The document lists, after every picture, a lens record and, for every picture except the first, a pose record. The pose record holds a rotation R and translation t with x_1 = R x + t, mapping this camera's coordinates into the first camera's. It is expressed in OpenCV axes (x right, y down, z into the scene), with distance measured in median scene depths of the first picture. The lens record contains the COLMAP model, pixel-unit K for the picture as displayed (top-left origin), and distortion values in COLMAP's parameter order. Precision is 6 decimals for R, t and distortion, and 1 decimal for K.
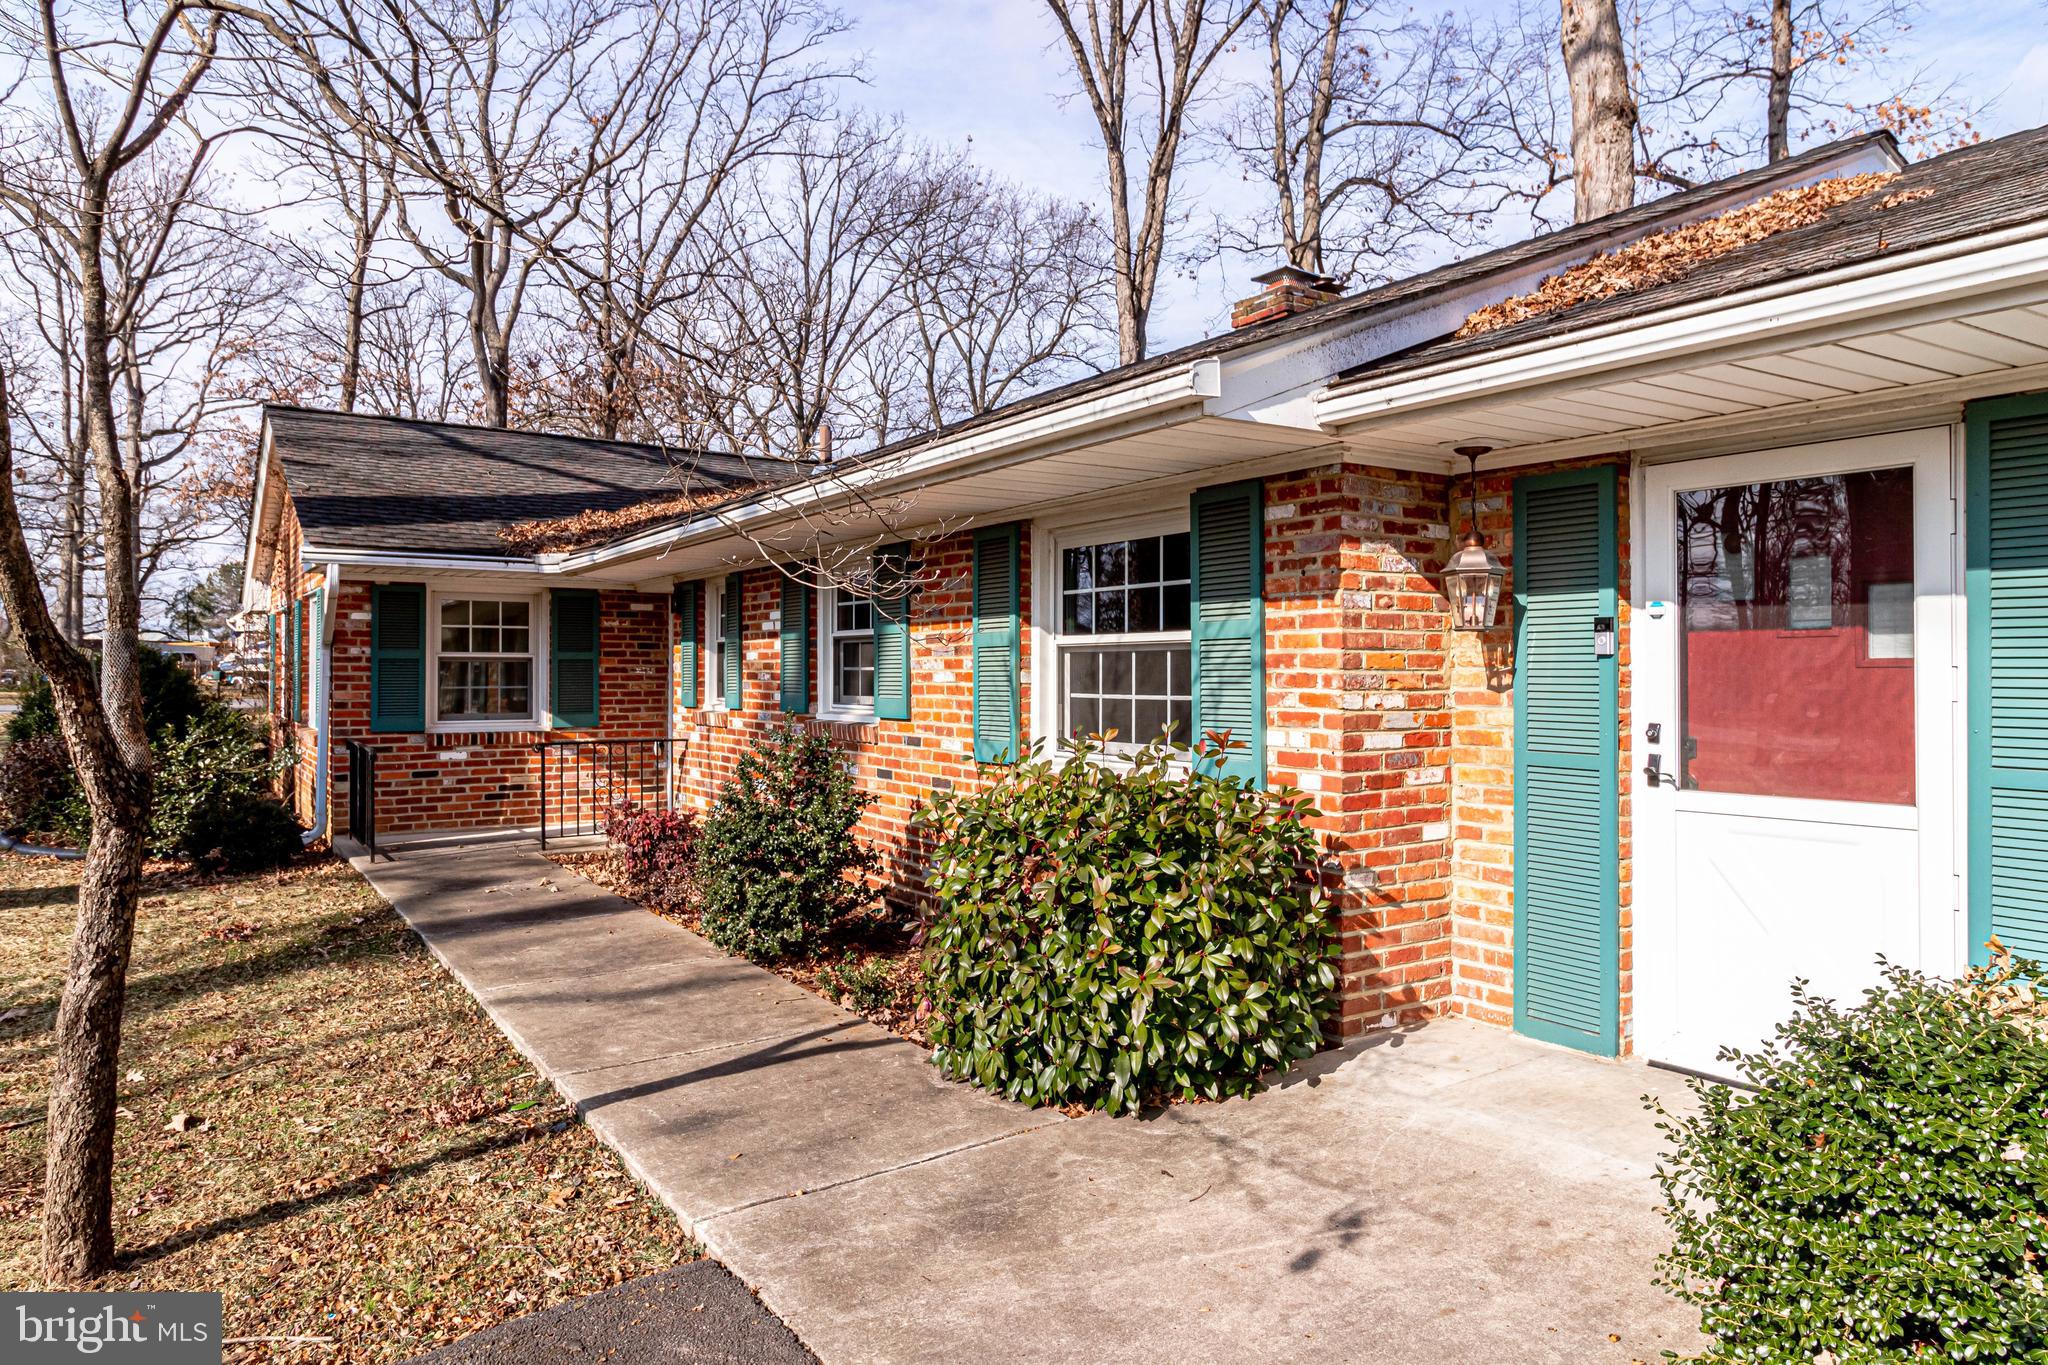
lens RADIAL K [[1300.4, 0, 1023.5], [0, 1300.4, 659.8], [0, 0, 1]] dist [0.003122, 0.000654]
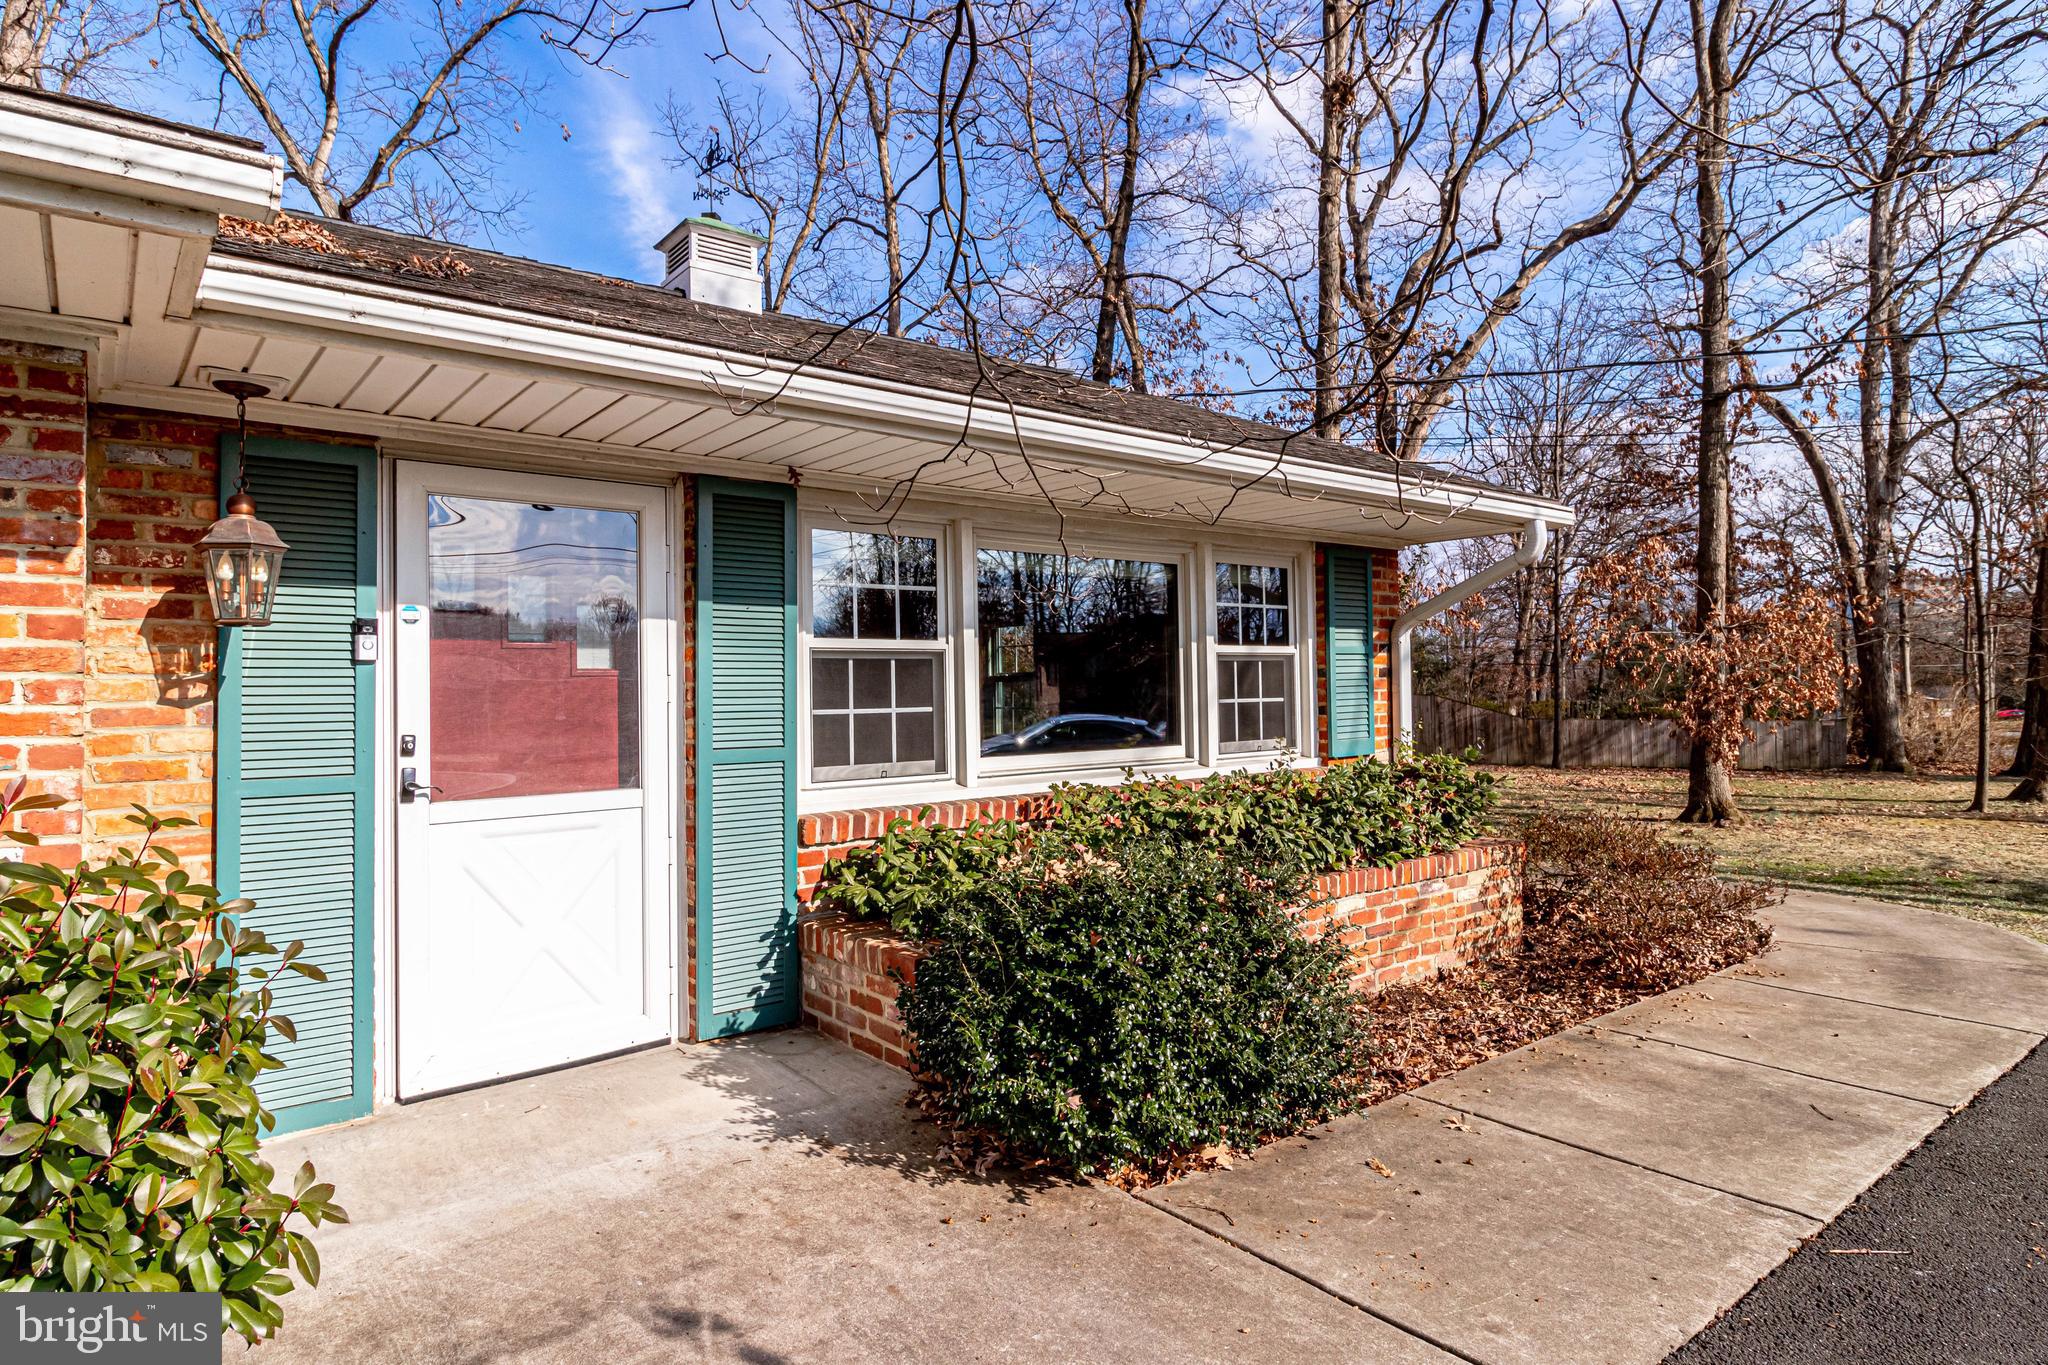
lens RADIAL K [[1207.2, 0, 1024.0], [0, 1207.2, 682.5], [0, 0, 1]] dist [0.005610, 0.001223]
pose [[-0.093726, -0.003936, 0.995590, -0.162768], [-0.009928, 0.999946, 0.003019, 0.001372], [-0.995549, -0.009601, -0.093760, 0.245622]]
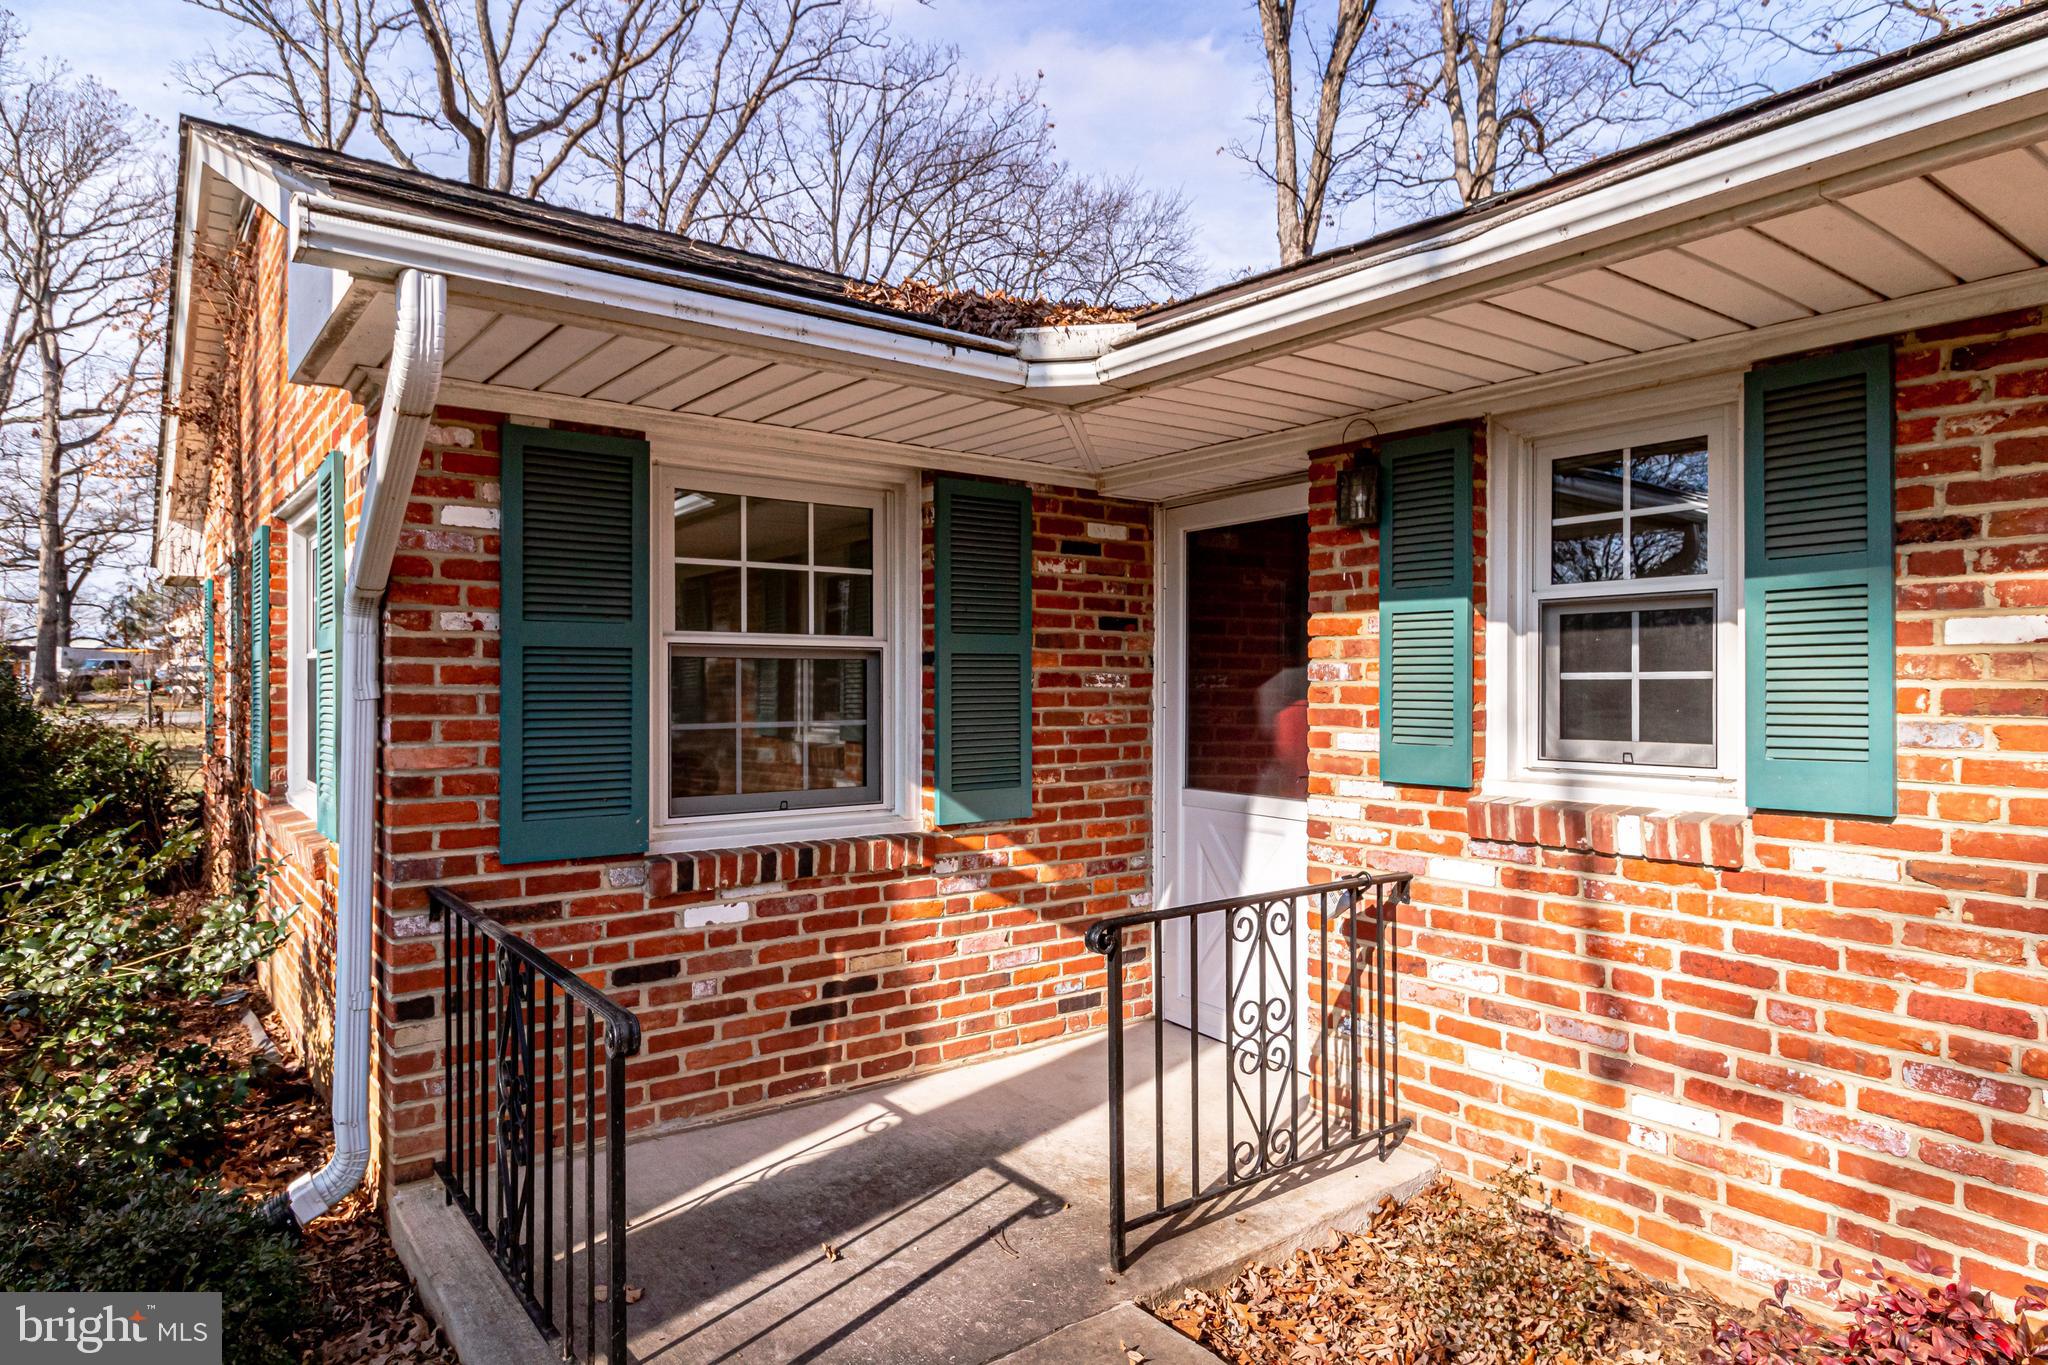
lens RADIAL K [[1207.2, 0, 1024.0], [0, 1207.2, 682.5], [0, 0, 1]] dist [0.005610, 0.001223]
pose [[0.997936, 0.001089, 0.064207, -0.354620], [-0.001760, 0.999944, 0.010388, 0.004815], [-0.064192, -0.010479, 0.997883, 0.623897]]
